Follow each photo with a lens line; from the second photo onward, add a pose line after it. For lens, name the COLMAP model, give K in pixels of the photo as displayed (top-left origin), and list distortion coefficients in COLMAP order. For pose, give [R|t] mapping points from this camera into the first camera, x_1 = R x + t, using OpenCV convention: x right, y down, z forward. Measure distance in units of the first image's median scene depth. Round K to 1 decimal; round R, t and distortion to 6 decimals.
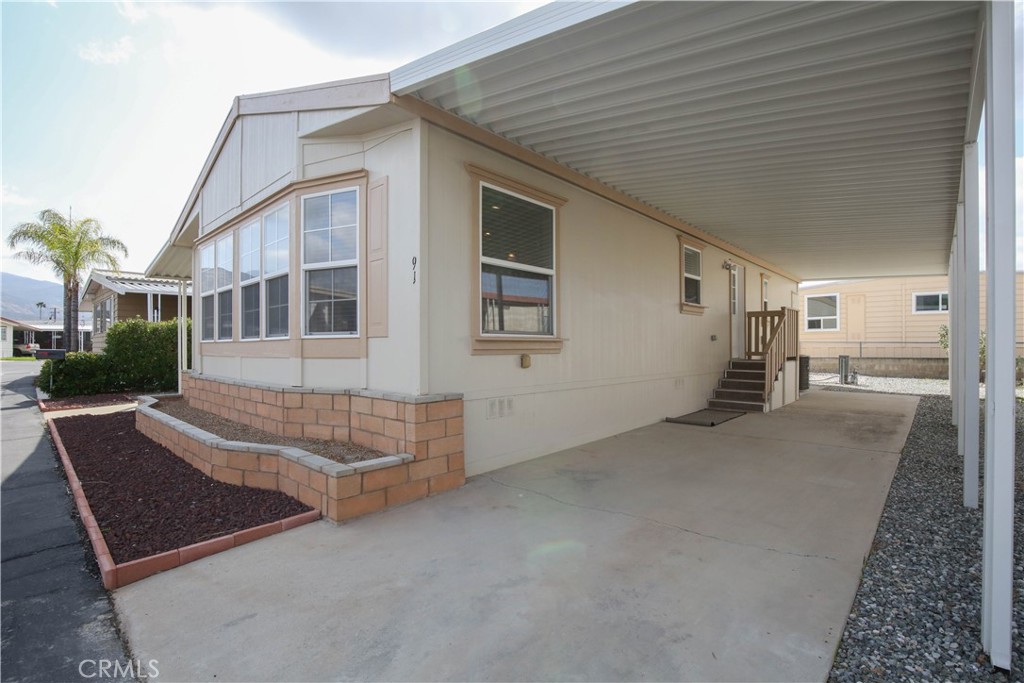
lens RADIAL K [[469.0, 0, 516.3], [0, 469.0, 340.7], [0, 0, 1]] dist [-0.025881, 0.000723]
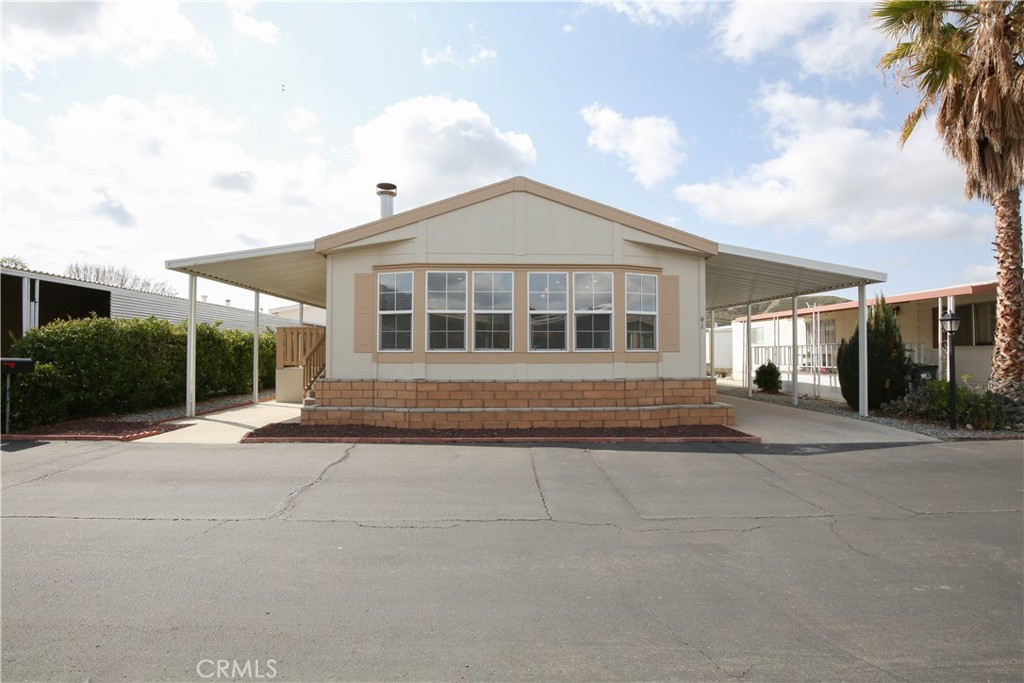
lens RADIAL K [[469.0, 0, 514.7], [0, 469.0, 345.5], [0, 0, 1]] dist [-0.025881, 0.000723]
pose [[0.712810, 0.024562, 0.700927, -1.058681], [-0.010735, 0.999652, -0.024113, 0.009920], [-0.701275, 0.009663, 0.712825, 0.006827]]
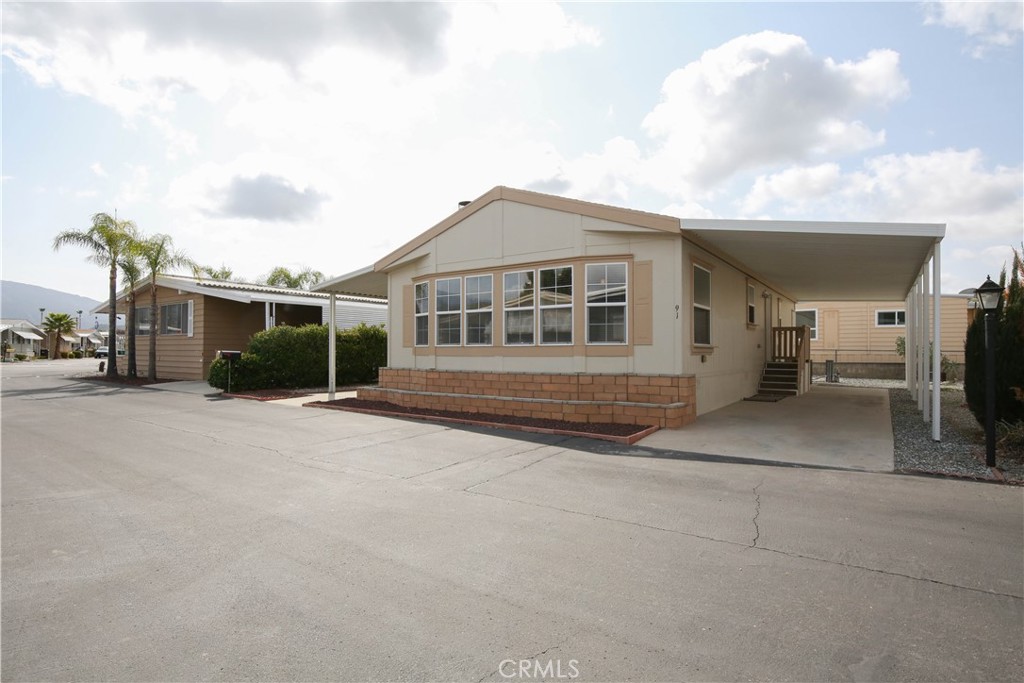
lens RADIAL K [[530.3, 0, 511.1], [0, 530.3, 342.2], [0, 0, 1]] dist [-0.019648, 0.000859]
pose [[0.992192, 0.009156, 0.124383, -0.514482], [-0.008239, 0.999935, -0.007885, 0.000853], [-0.124447, 0.006799, 0.992203, -0.495804]]
